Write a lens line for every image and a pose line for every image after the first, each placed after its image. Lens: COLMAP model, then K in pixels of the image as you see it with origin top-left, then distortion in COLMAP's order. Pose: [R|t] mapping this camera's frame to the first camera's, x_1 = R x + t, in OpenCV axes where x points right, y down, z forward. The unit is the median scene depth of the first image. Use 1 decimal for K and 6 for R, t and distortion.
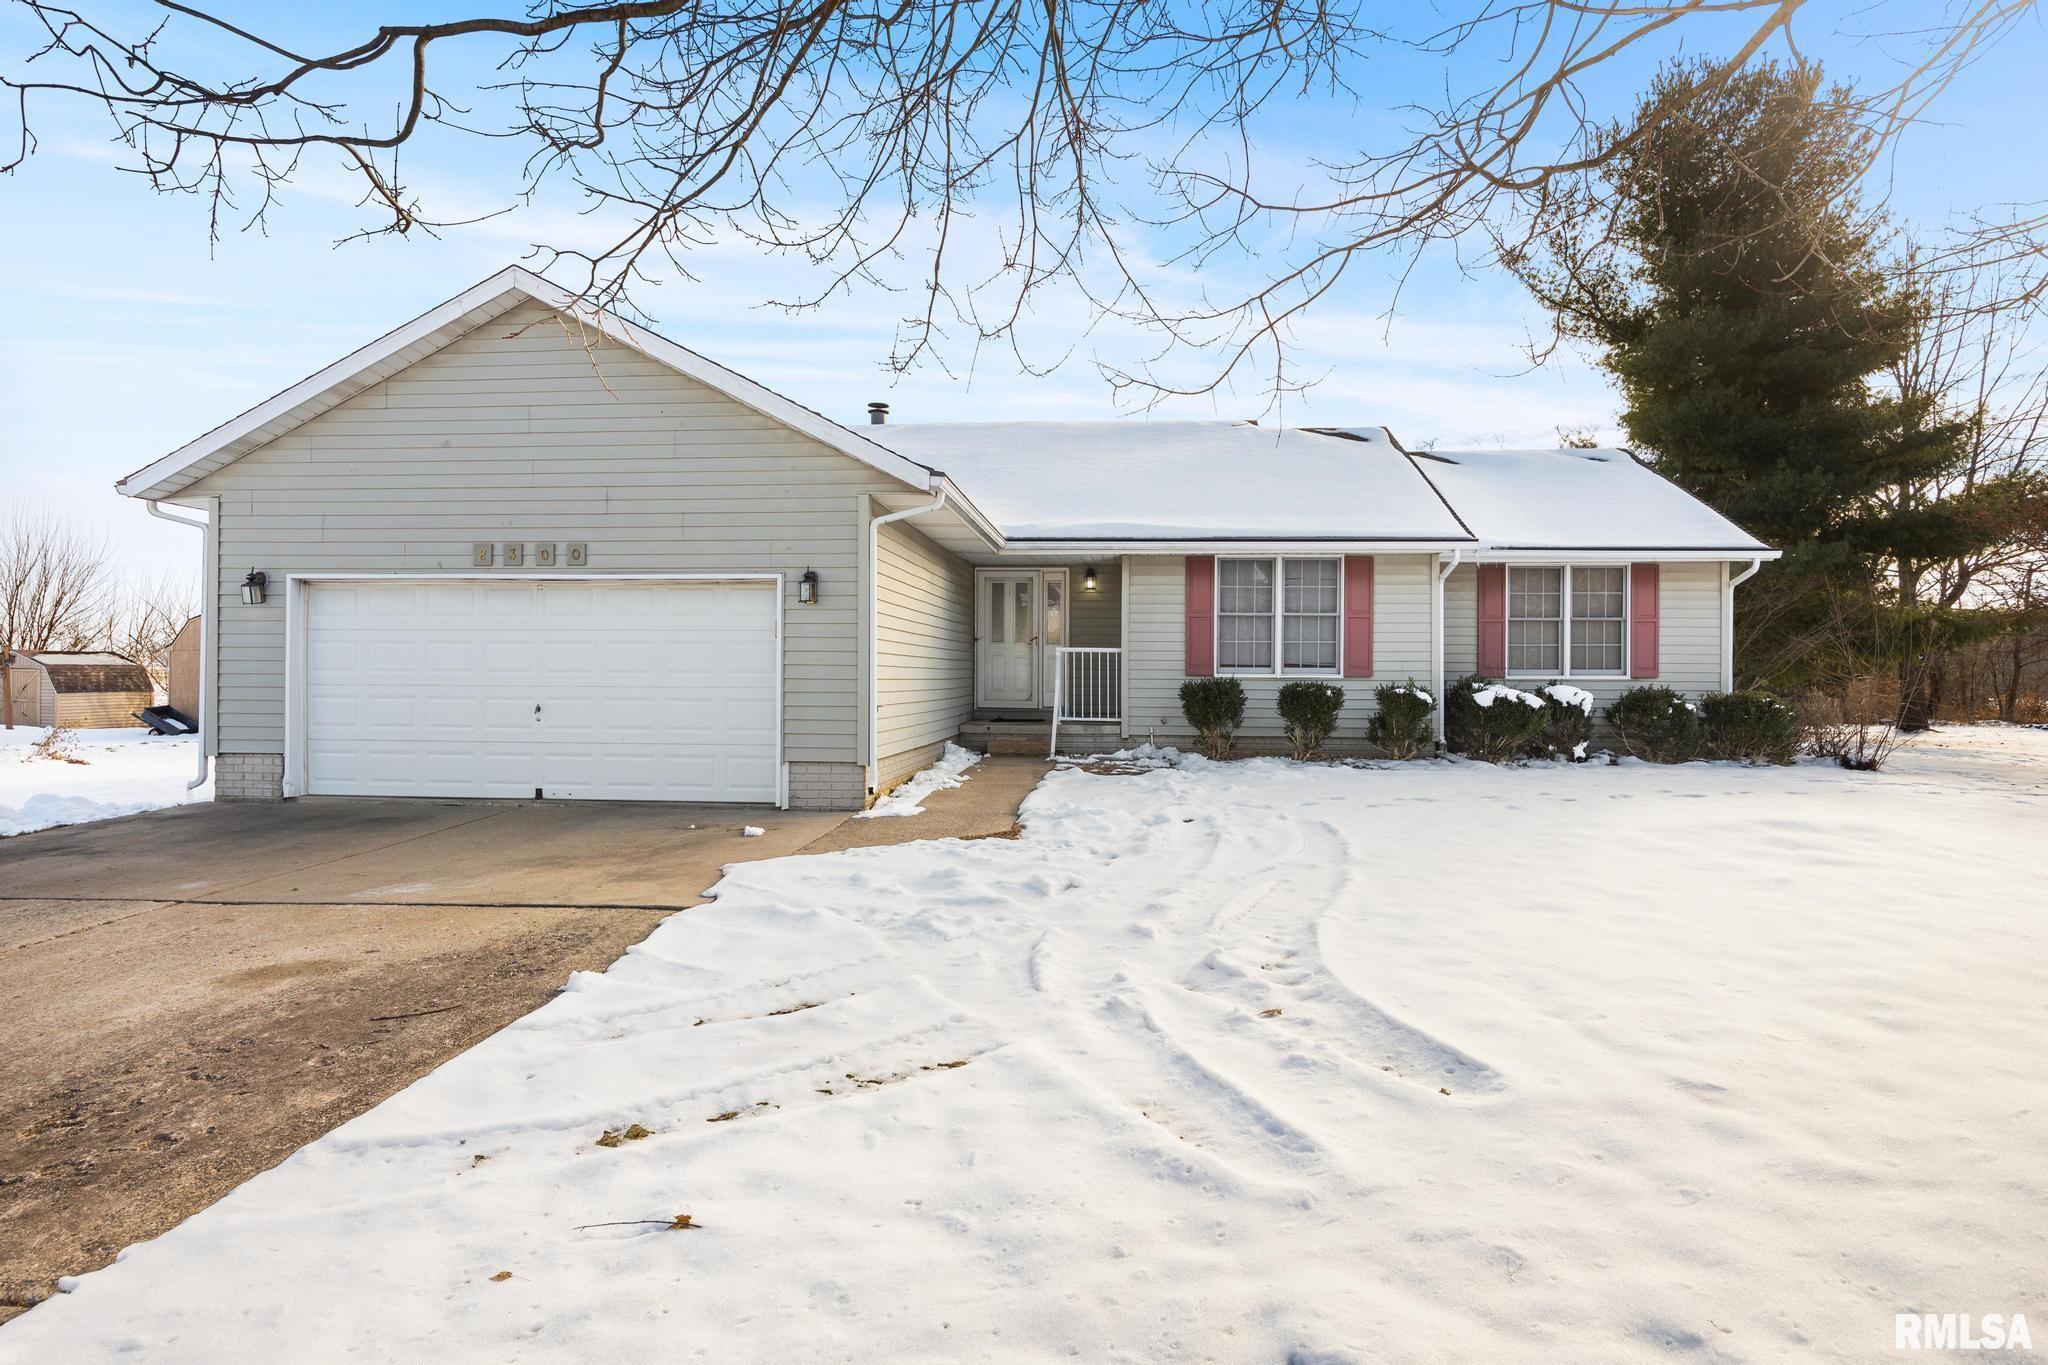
lens RADIAL K [[1108.7, 0, 1026.0], [0, 1108.7, 681.3], [0, 0, 1]] dist [-0.002004, -0.001206]
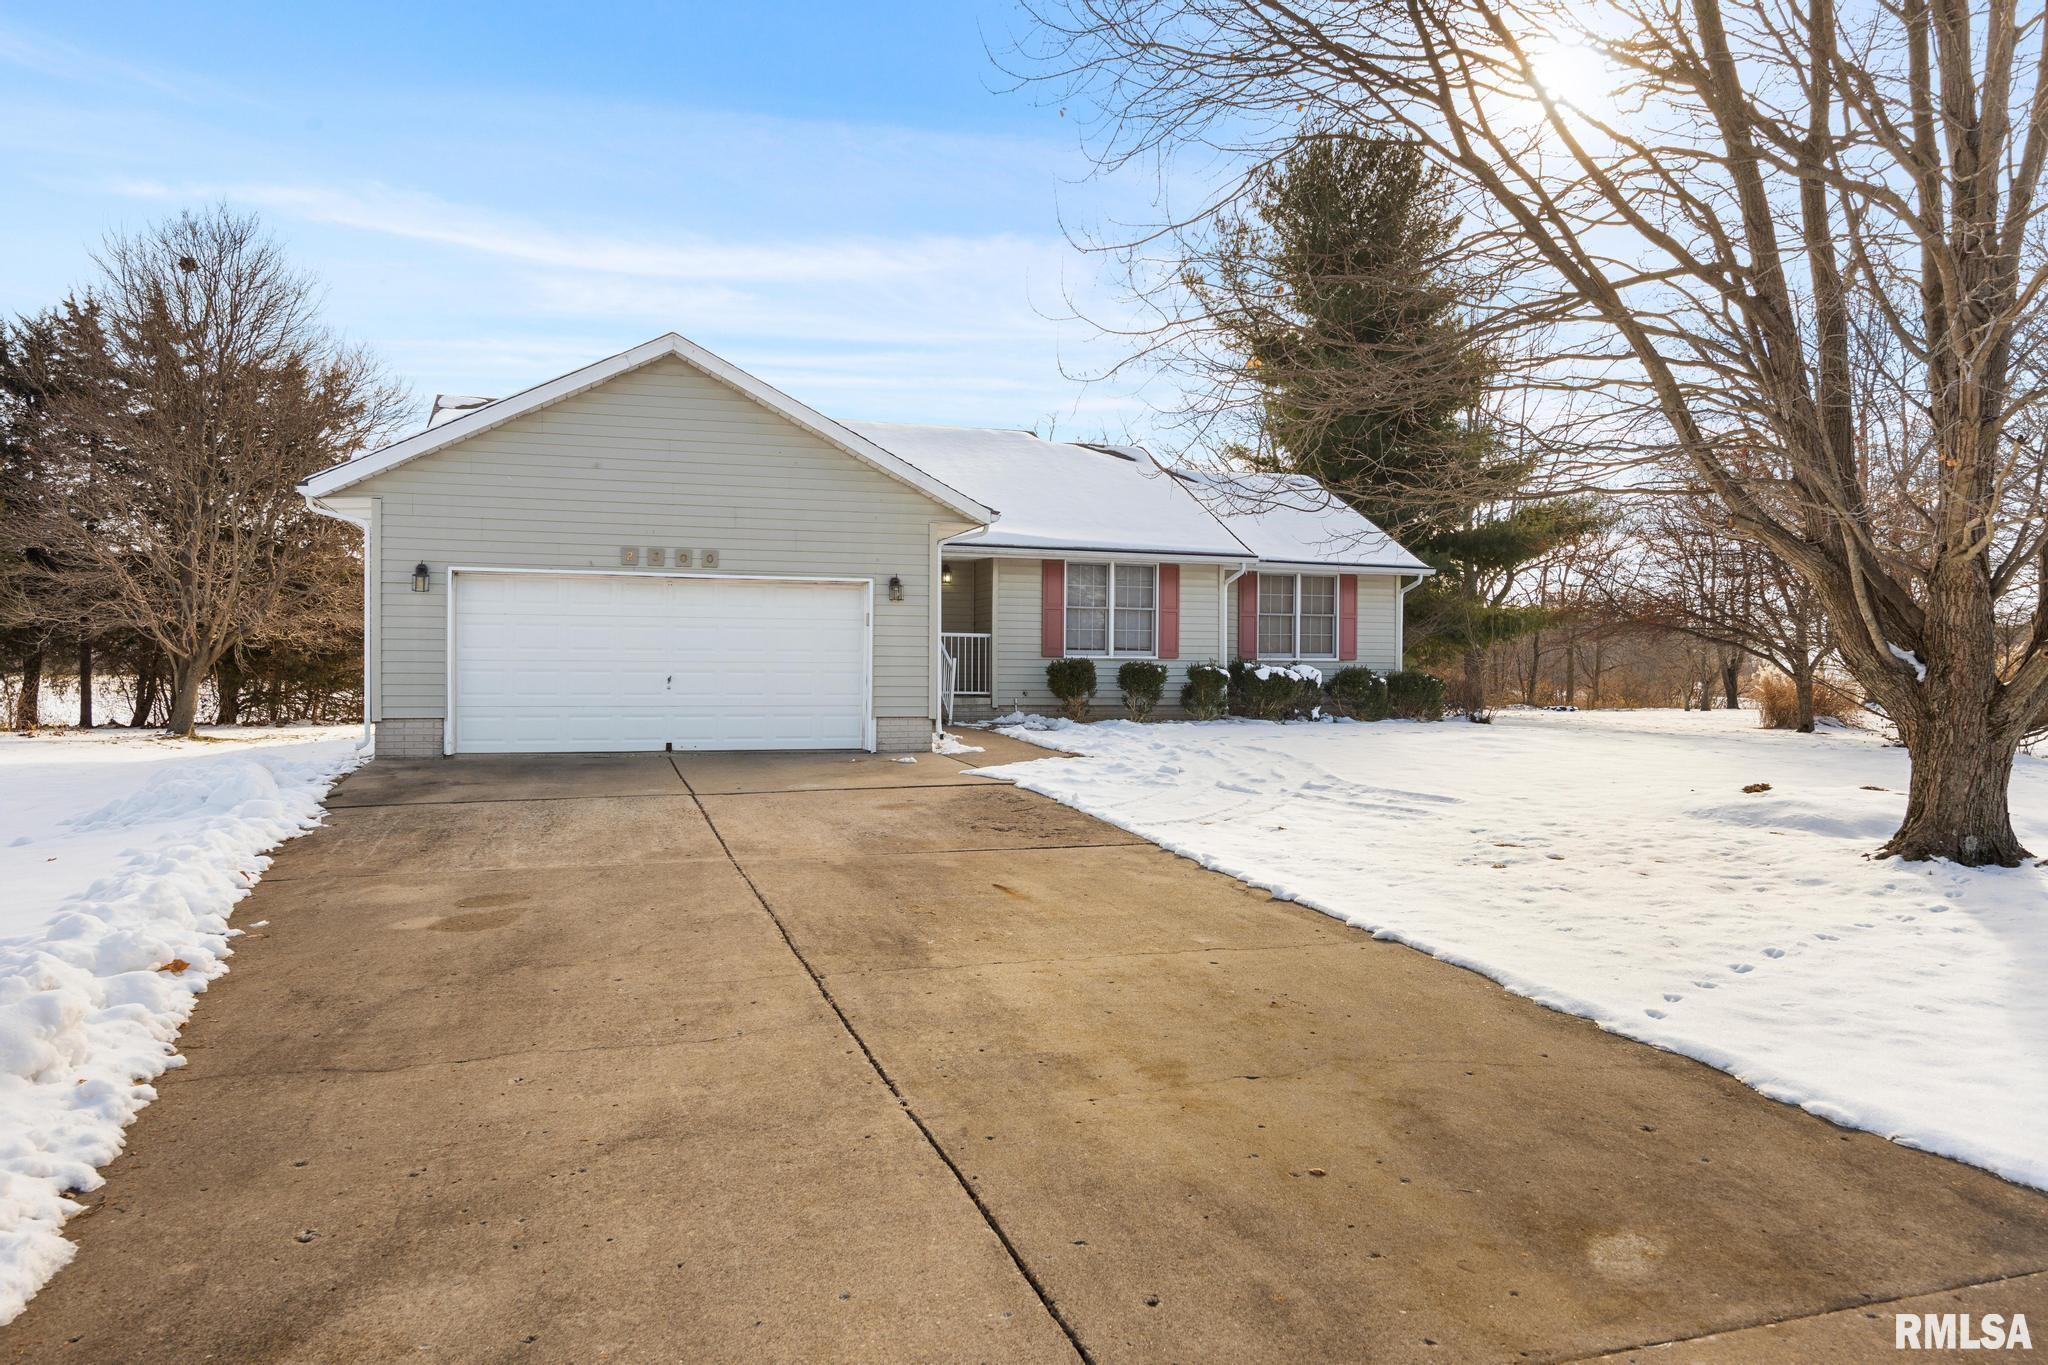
lens RADIAL K [[1482.0, 0, 1025.5], [0, 1482.0, 680.3], [0, 0, 1]] dist [-0.008453, 0.000062]
pose [[0.918309, -0.003068, 0.395852, -0.541301], [0.001137, 0.999986, 0.005113, 0.013007], [-0.395862, -0.004245, 0.918300, -0.520596]]
